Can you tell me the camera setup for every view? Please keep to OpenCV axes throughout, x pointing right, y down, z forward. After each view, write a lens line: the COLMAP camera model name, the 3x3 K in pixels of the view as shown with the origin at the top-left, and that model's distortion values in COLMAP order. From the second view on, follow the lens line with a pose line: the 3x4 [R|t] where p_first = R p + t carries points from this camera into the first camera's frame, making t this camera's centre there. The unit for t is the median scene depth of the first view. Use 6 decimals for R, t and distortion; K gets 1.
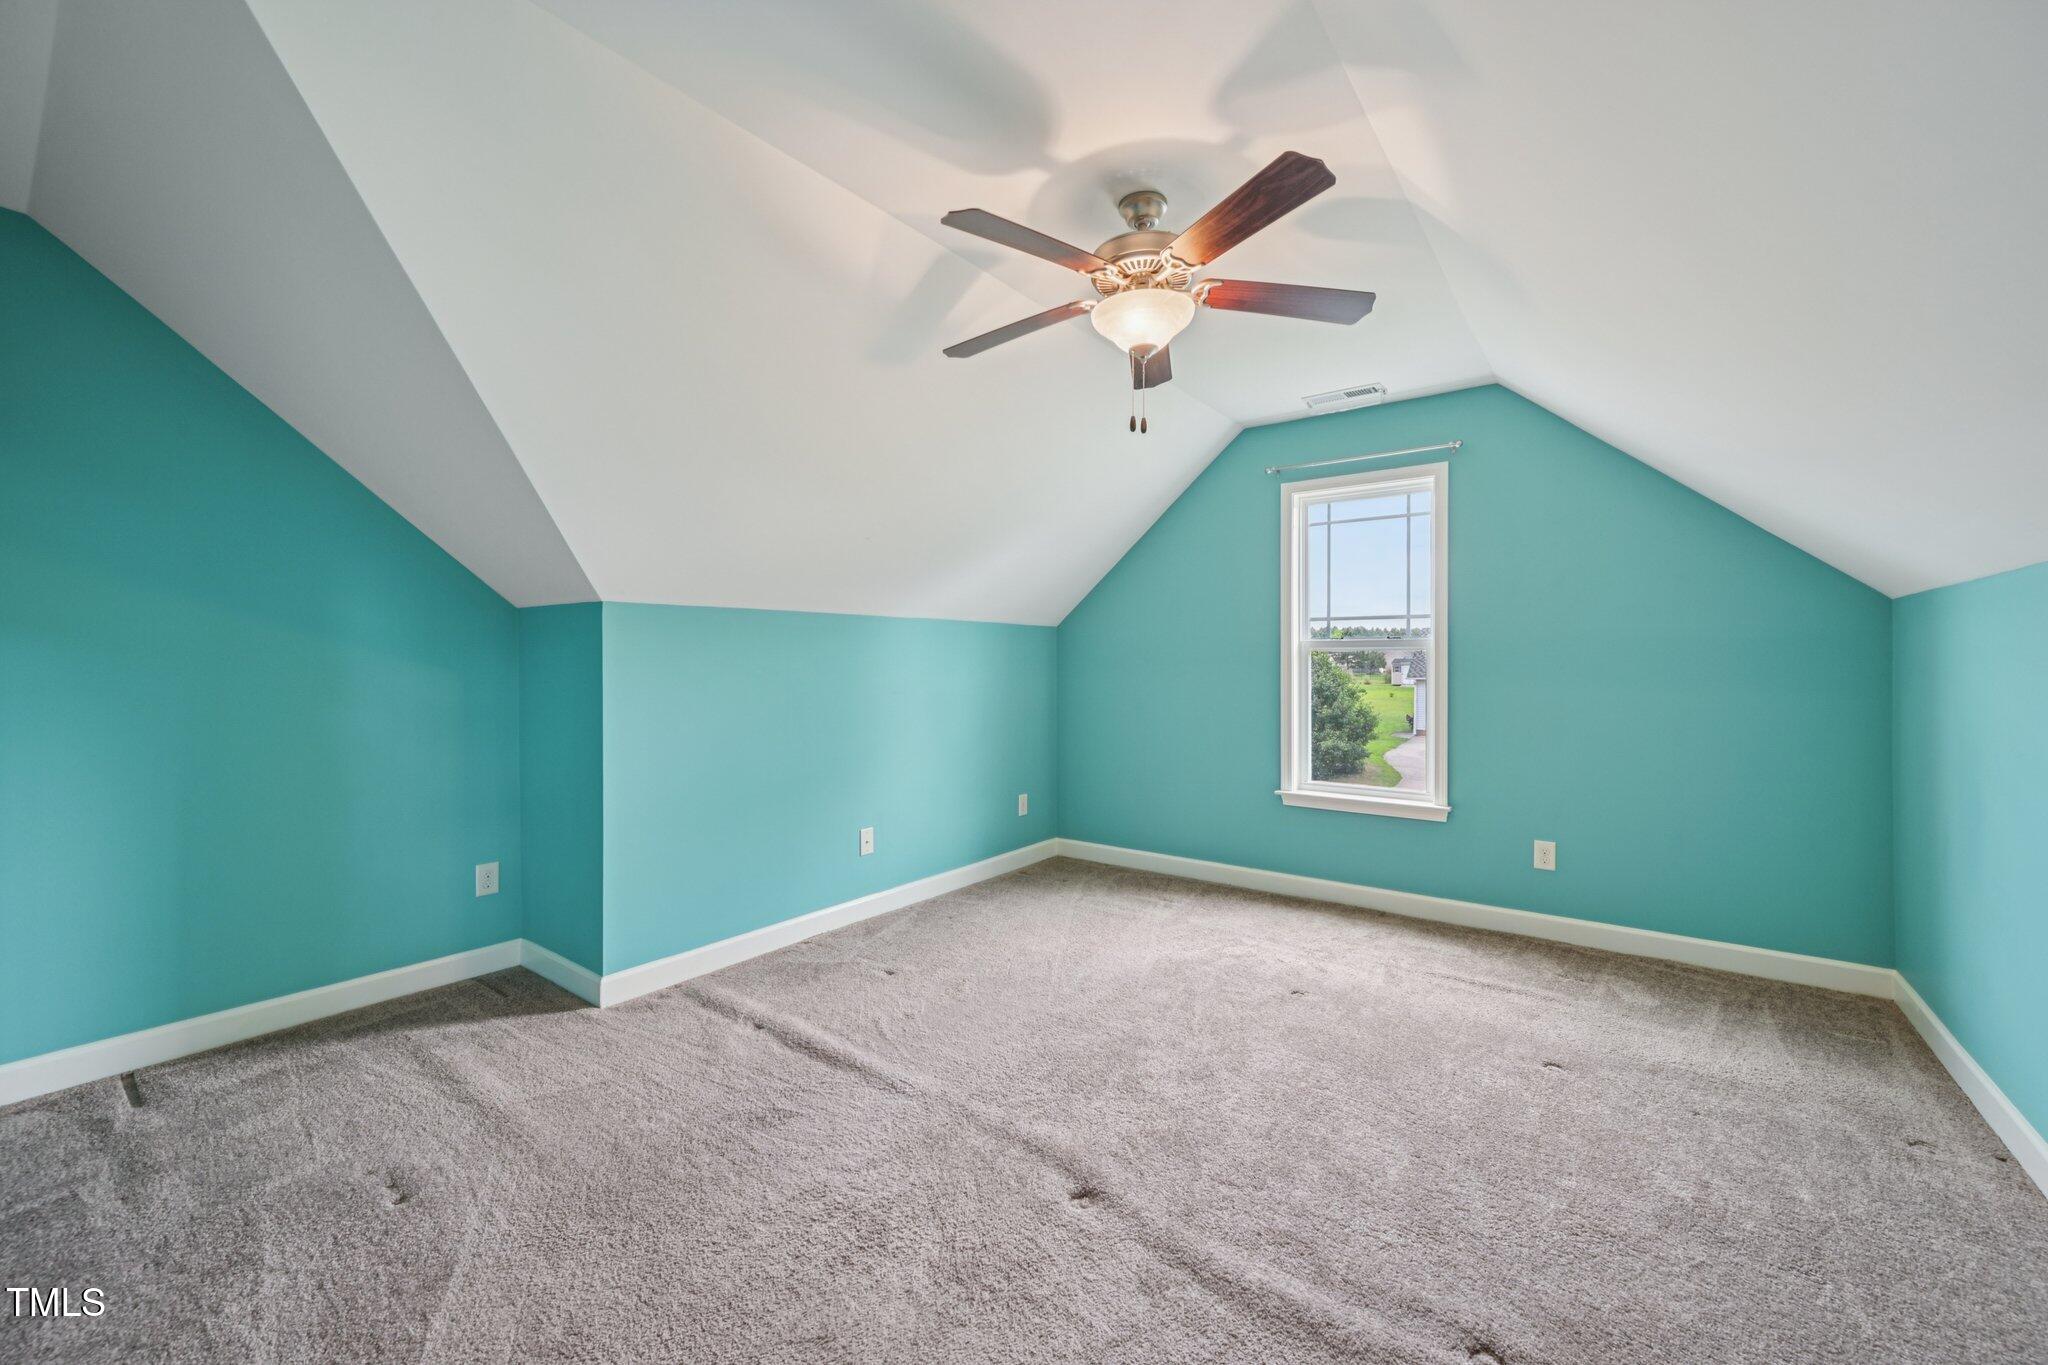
lens RADIAL K [[805.1, 0, 1018.3], [0, 805.1, 667.3], [0, 0, 1]] dist [0.000621, -0.000015]
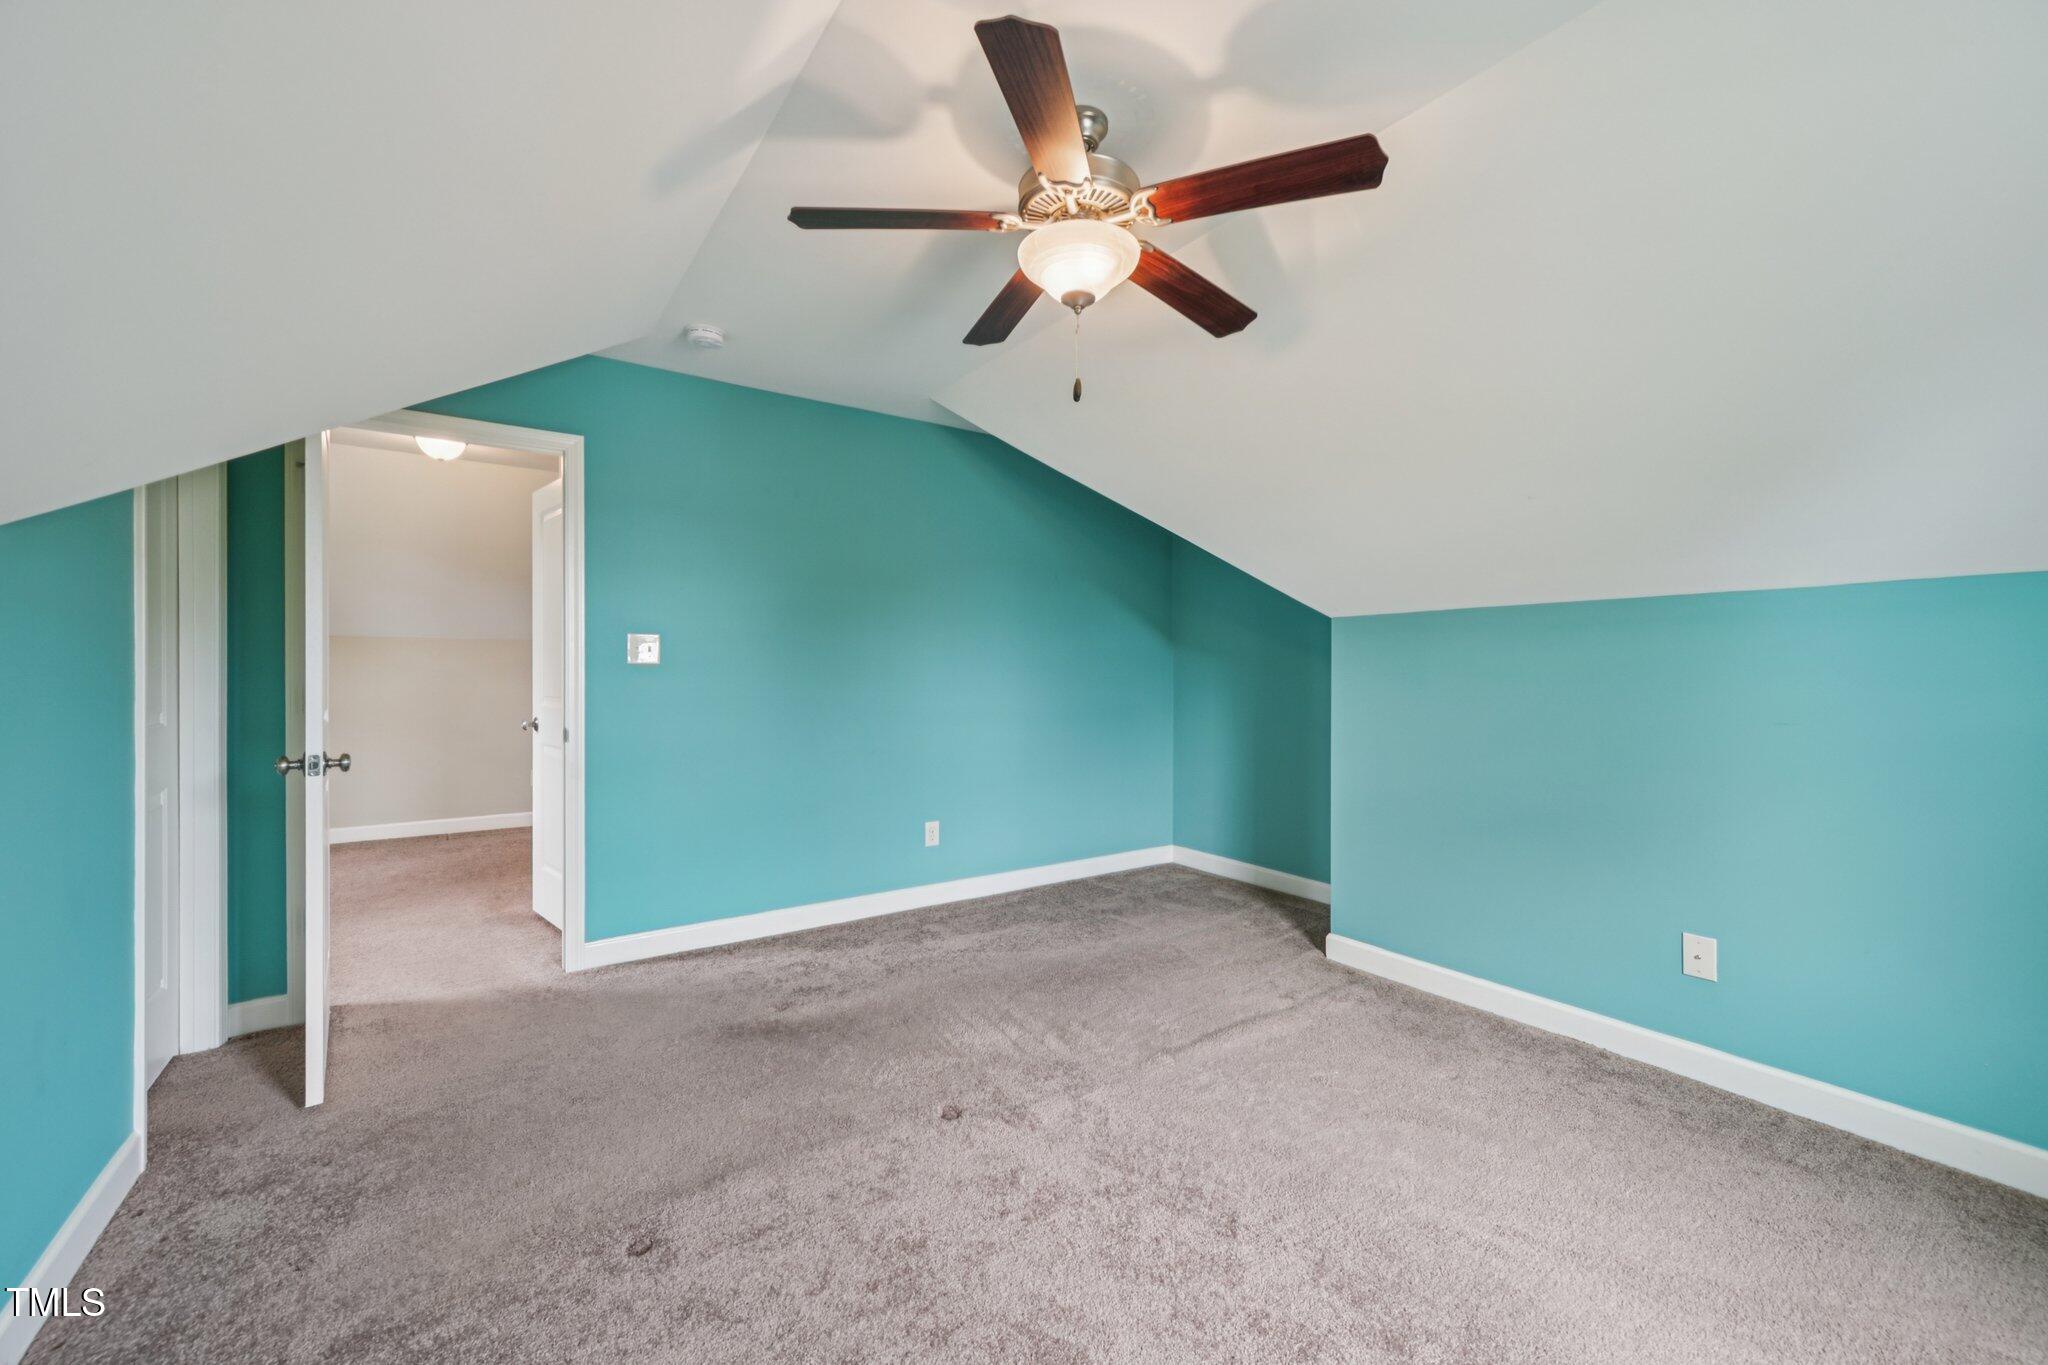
lens RADIAL K [[805.1, 0, 1018.3], [0, 805.1, 667.3], [0, 0, 1]] dist [0.000621, -0.000015]
pose [[-0.311929, -0.003113, -0.950100, 0.780490], [-0.005768, 0.999982, -0.001383, -0.003126], [0.950088, 0.005049, -0.311941, 0.956400]]
